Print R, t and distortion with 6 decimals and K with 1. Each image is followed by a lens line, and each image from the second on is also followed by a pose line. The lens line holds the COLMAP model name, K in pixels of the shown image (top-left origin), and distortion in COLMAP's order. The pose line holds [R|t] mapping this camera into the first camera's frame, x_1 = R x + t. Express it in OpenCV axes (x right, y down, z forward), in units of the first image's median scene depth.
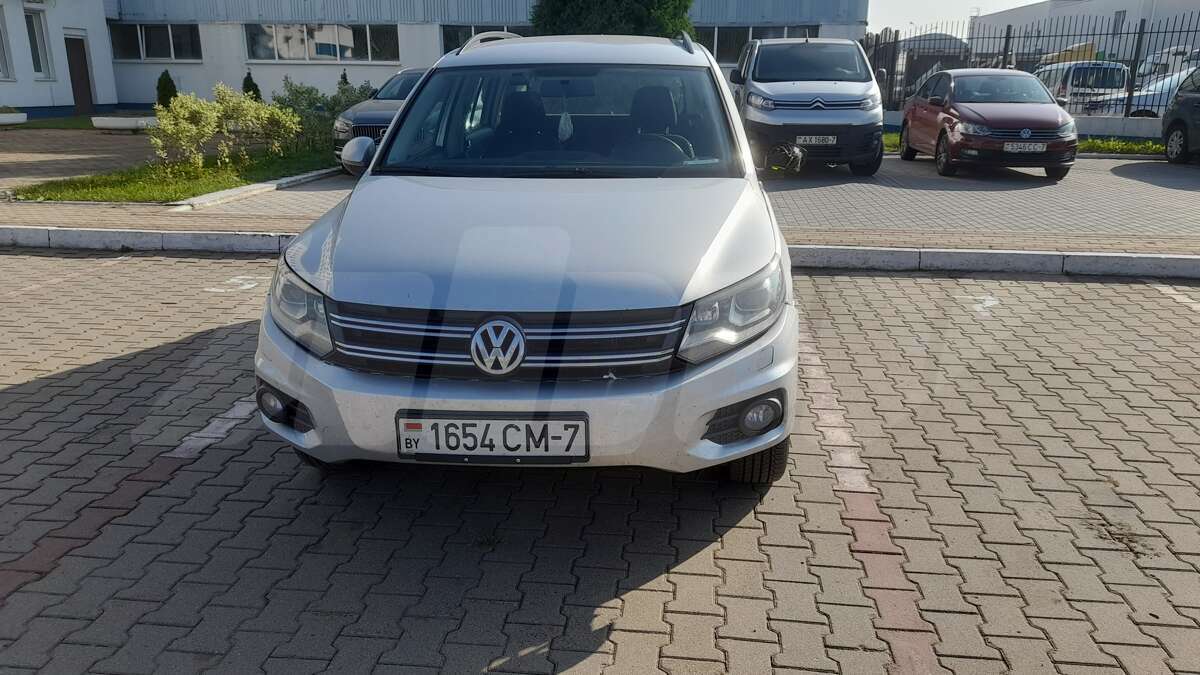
lens RADIAL K [[906.8, 0, 602.2], [0, 906.8, 328.0], [0, 0, 1]] dist [0.051522, -0.007408]
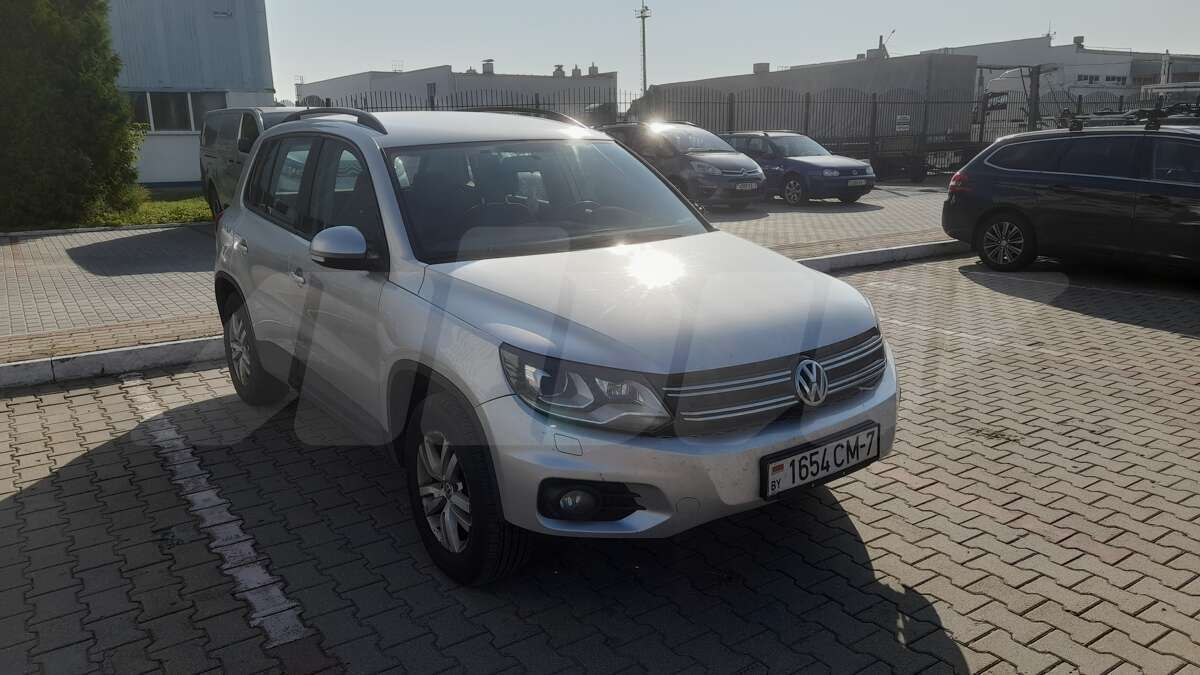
lens RADIAL K [[906.8, 0, 599.9], [0, 906.8, 342.4], [0, 0, 1]] dist [0.051522, -0.007408]
pose [[0.752784, -0.171378, 0.635567, -1.035910], [0.203602, 0.978789, 0.022775, -0.108530], [-0.625989, 0.112258, 0.771709, 0.271043]]
